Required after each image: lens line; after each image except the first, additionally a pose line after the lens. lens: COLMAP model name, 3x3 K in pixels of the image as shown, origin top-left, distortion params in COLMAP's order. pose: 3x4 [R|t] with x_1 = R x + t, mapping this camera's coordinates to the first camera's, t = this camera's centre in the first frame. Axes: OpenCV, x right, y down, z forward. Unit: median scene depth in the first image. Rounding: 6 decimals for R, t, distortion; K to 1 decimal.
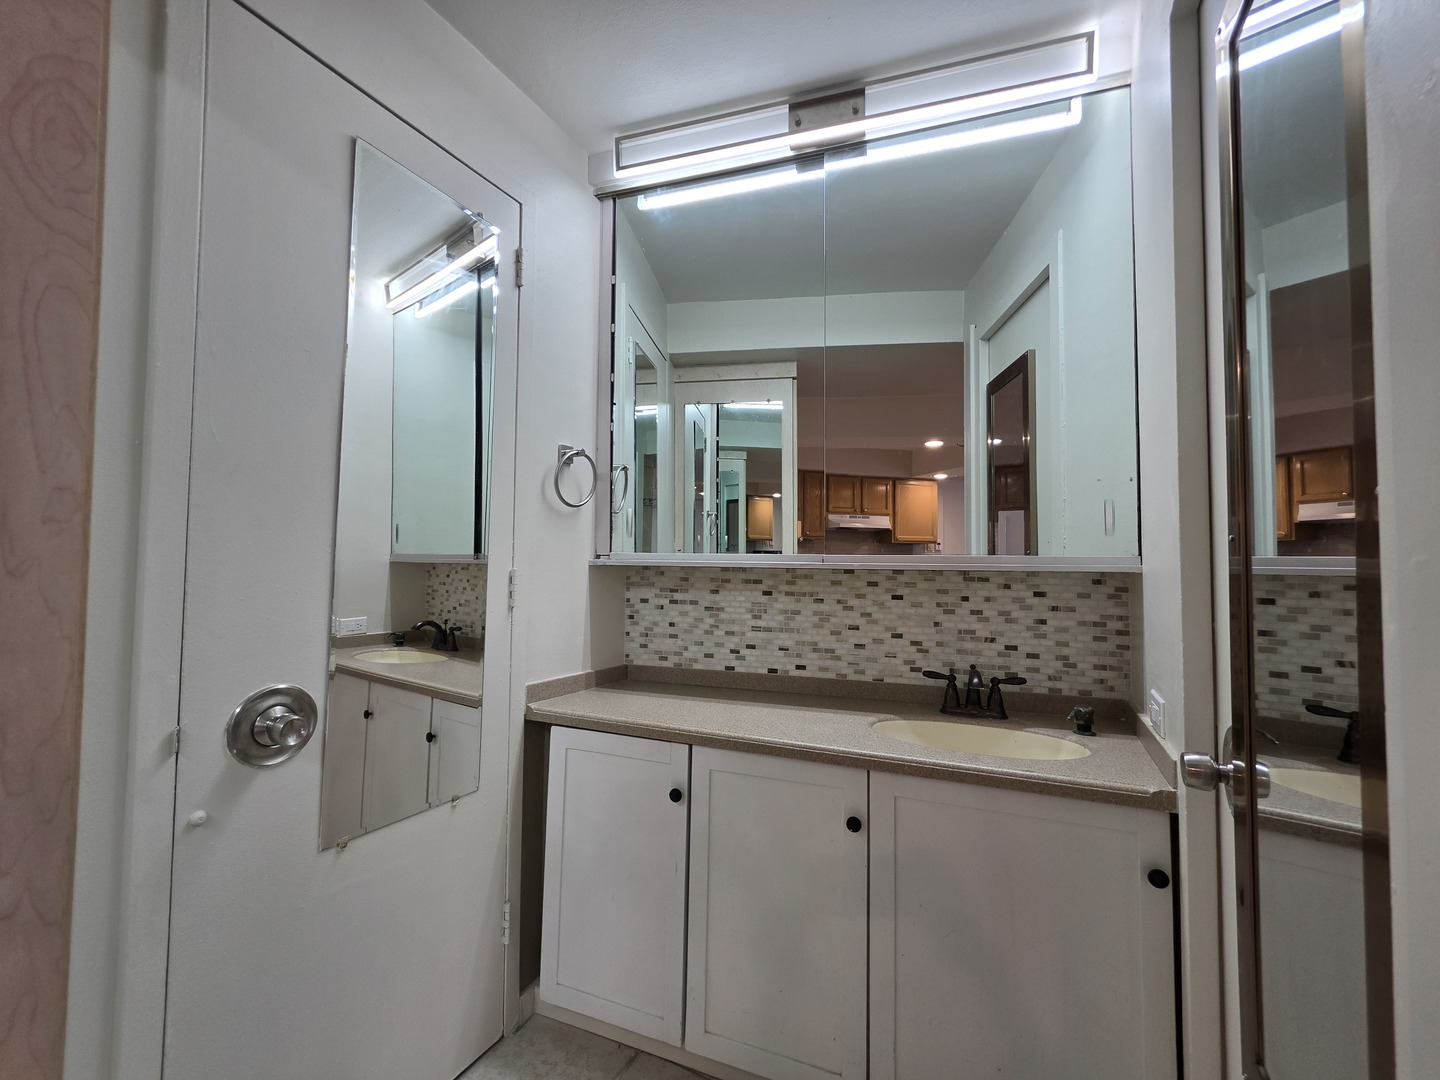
lens RADIAL K [[578.3, 0, 713.9], [0, 578.3, 541.0], [0, 0, 1]] dist [0.000253, 0.000064]
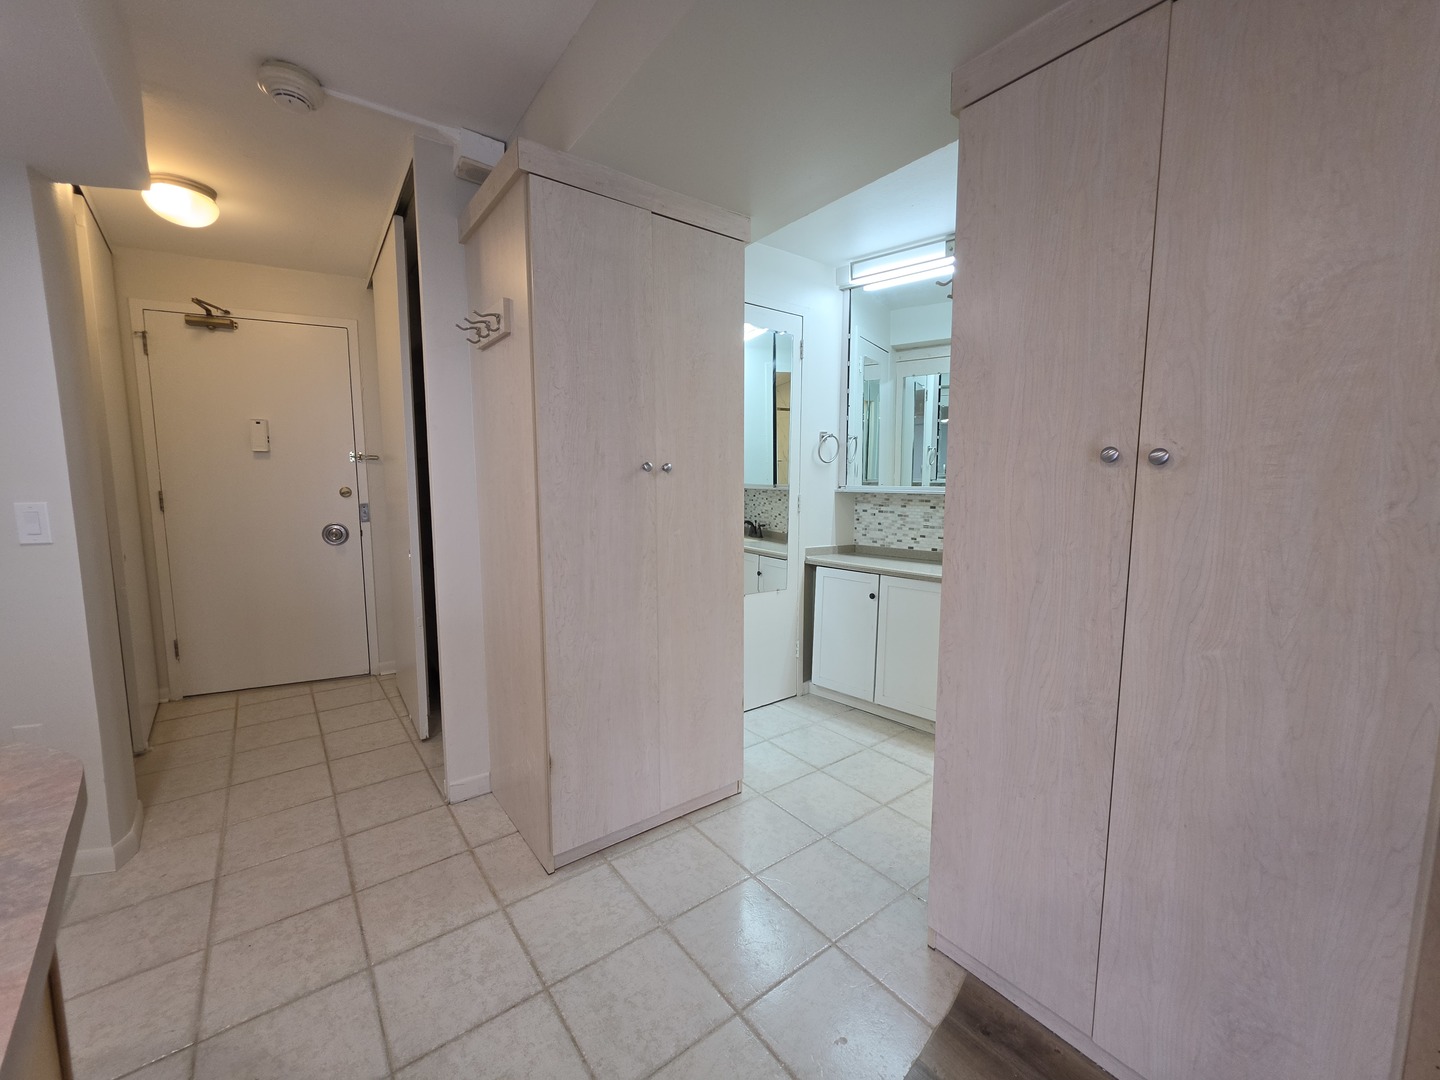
lens RADIAL K [[578.3, 0, 713.9], [0, 578.3, 541.0], [0, 0, 1]] dist [0.000253, 0.000064]
pose [[0.910289, 0.036933, -0.412323, 0.216134], [0.022350, 0.990175, 0.138036, -0.070438], [0.413370, -0.134869, 0.900520, -0.920823]]
